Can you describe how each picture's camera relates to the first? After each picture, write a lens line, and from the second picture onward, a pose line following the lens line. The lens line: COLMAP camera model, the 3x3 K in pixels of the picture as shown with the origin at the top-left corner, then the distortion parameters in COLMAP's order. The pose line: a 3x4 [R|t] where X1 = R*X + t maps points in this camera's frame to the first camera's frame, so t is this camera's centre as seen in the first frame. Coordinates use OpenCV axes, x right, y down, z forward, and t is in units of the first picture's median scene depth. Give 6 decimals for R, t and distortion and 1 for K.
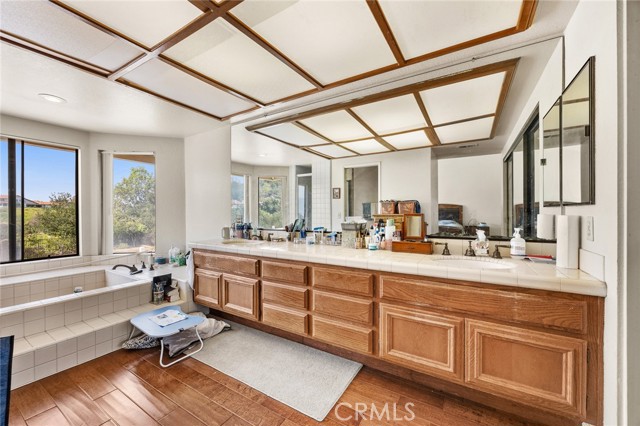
lens RADIAL K [[249.4, 0, 316.4], [0, 249.4, 211.2], [0, 0, 1]] dist [-0.006337, 0.000117]
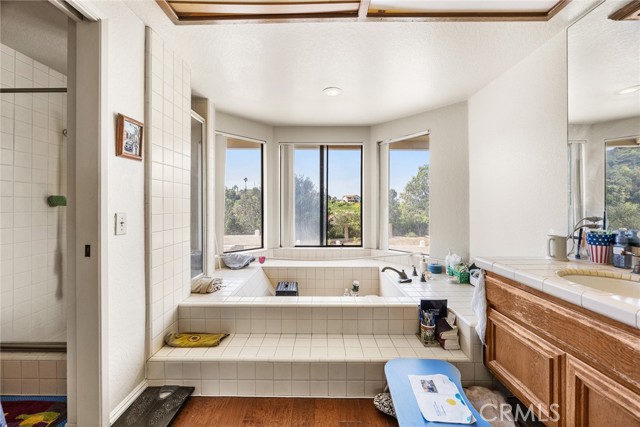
lens RADIAL K [[249.4, 0, 316.4], [0, 249.4, 211.7], [0, 0, 1]] dist [-0.006337, 0.000117]
pose [[0.515914, 0.017743, -0.856457, -0.195931], [0.006712, 0.999671, 0.024753, 0.002996], [0.856614, -0.018519, 0.515625, 0.356836]]
